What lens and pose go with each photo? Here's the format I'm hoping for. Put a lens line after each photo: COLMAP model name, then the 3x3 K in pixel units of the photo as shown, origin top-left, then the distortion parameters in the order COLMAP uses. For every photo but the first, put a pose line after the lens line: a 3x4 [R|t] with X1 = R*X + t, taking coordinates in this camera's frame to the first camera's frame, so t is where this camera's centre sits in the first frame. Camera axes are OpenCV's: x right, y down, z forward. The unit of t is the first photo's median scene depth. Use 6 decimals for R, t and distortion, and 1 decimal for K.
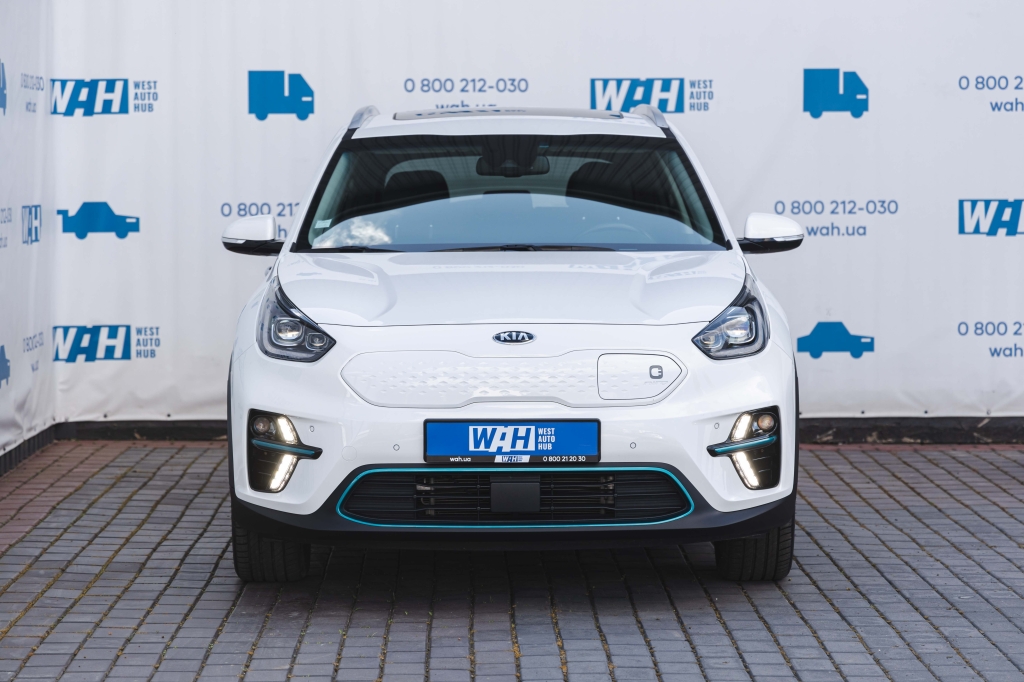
lens RADIAL K [[3058.5, 0, 512.0], [0, 3058.5, 341.0], [0, 0, 1]] dist [-0.030187, -1.304983]
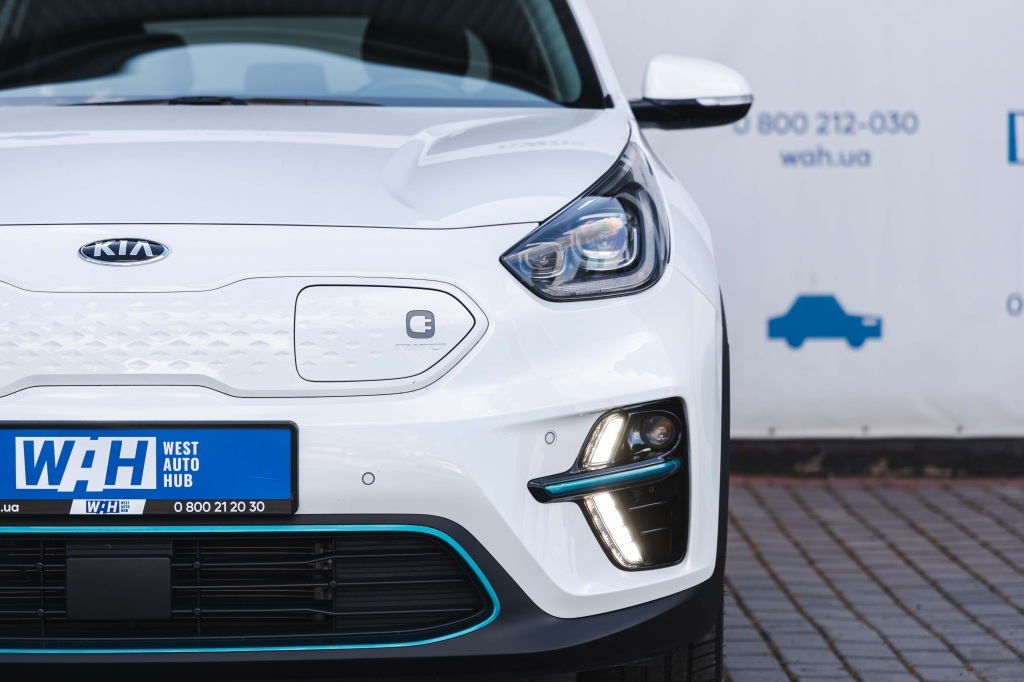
lens RADIAL K [[3058.5, 0, 512.0], [0, 3058.5, 341.0], [0, 0, 1]] dist [-0.030187, -1.304983]
pose [[0.999994, 0.001251, -0.003100, 0.057396], [-0.001284, 0.999941, -0.010787, 0.016346], [0.003086, 0.010791, 0.999937, 0.480187]]
